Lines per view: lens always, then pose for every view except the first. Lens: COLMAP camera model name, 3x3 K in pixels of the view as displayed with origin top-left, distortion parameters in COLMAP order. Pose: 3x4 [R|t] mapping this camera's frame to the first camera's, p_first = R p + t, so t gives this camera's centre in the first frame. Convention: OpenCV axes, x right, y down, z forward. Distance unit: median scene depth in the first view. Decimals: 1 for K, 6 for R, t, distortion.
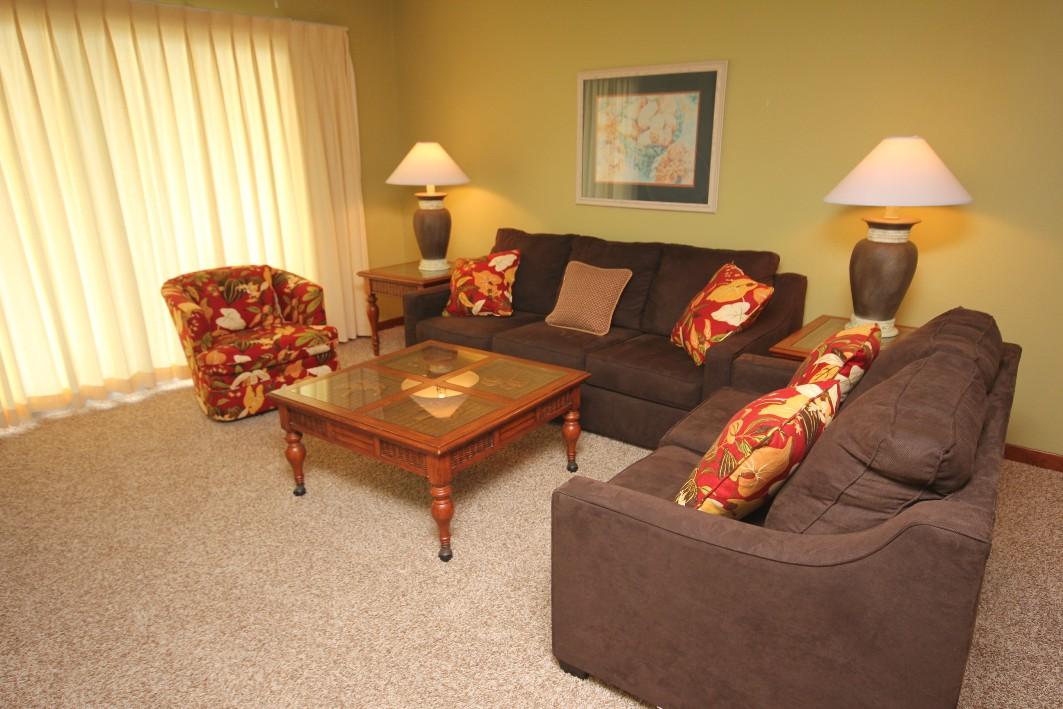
lens RADIAL K [[681.4, 0, 533.2], [0, 681.4, 357.8], [0, 0, 1]] dist [0.033933, 0.001408]
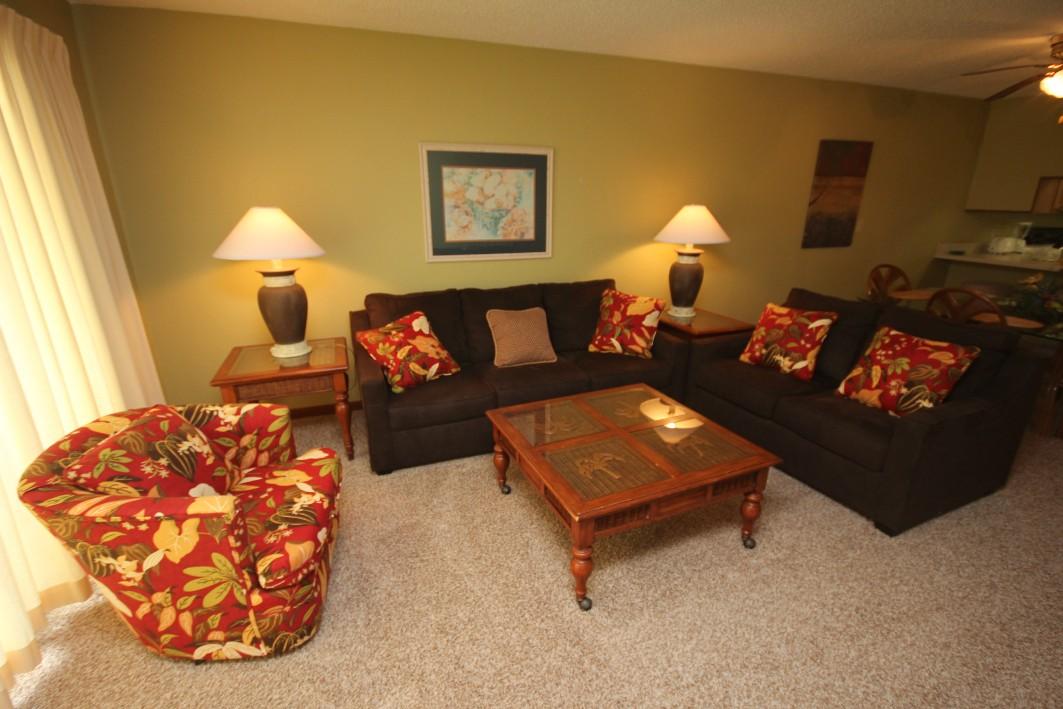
lens RADIAL K [[498.0, 0, 533.4], [0, 498.0, 355.0], [0, 0, 1]] dist [-0.003746, -0.000922]
pose [[0.507602, -0.242190, 0.826852, -0.594091], [0.265469, 0.956954, 0.117327, -0.144414], [-0.819674, 0.159948, 0.550046, 0.486534]]
